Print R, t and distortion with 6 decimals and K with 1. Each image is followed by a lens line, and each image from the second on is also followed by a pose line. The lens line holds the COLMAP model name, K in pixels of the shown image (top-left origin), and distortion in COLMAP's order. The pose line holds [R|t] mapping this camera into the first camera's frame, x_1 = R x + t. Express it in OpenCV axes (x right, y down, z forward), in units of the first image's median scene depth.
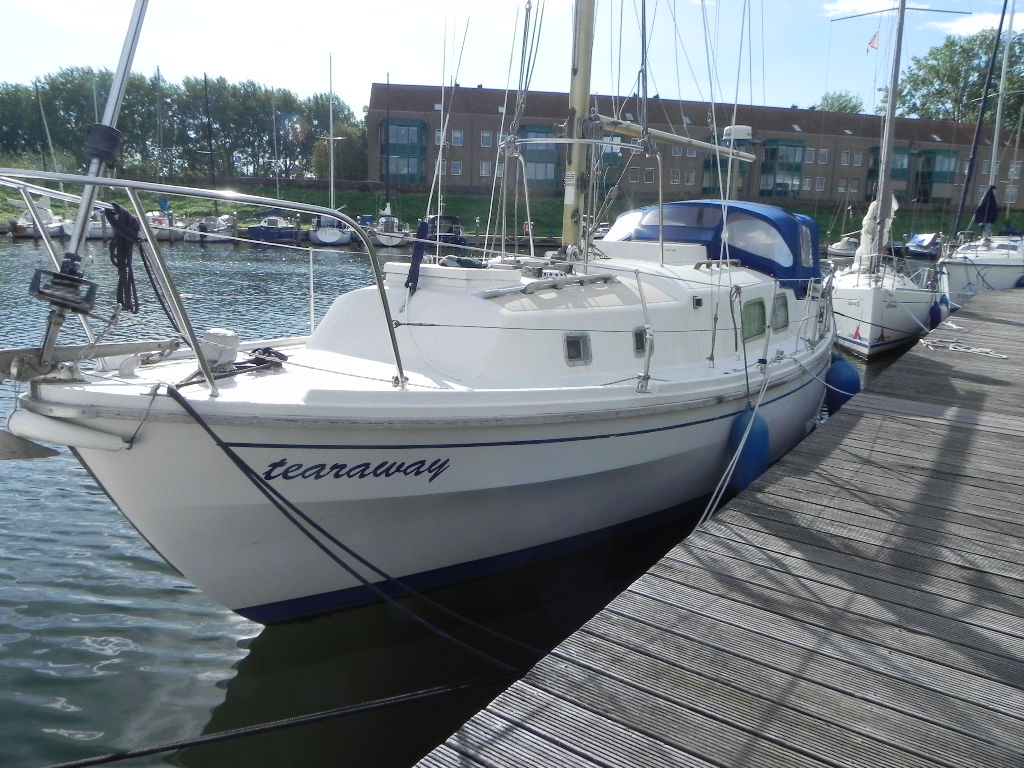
lens RADIAL K [[767.9, 0, 512.2], [0, 767.9, 380.0], [0, 0, 1]] dist [-0.012831, 0.000390]
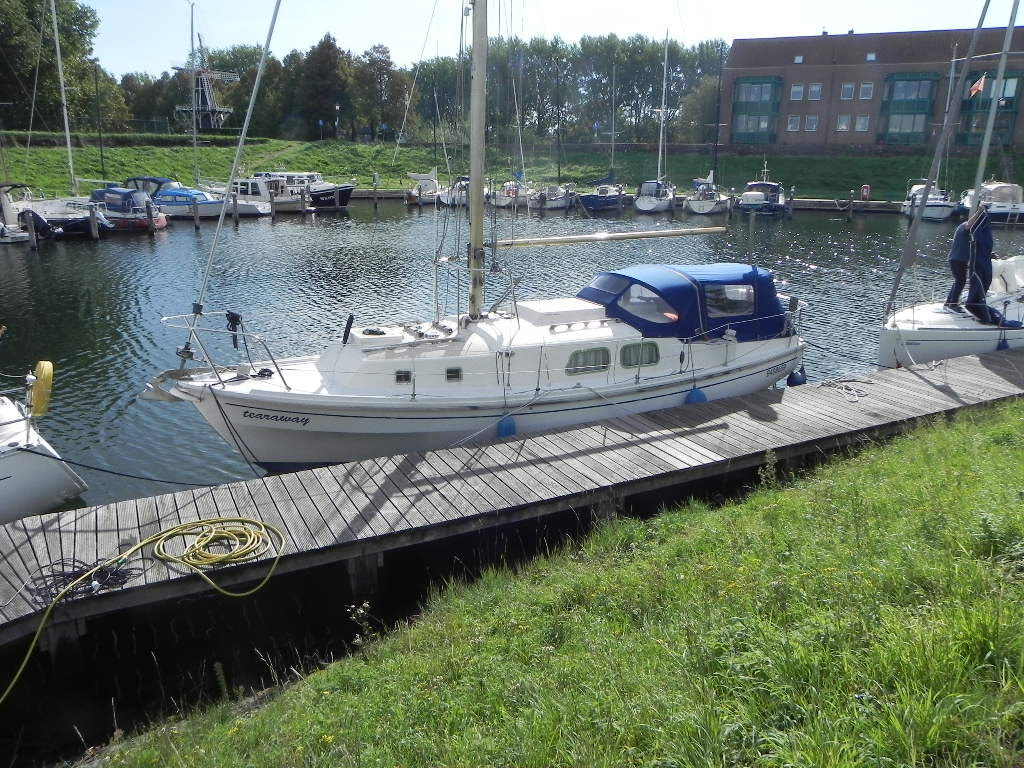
lens RADIAL K [[767.9, 0, 512.2], [0, 767.9, 380.0], [0, 0, 1]] dist [-0.012831, 0.000390]
pose [[0.881411, 0.112016, -0.458876, 0.126550], [-0.078394, 0.992692, 0.091746, -0.023906], [0.465799, -0.044893, 0.883751, -0.073818]]
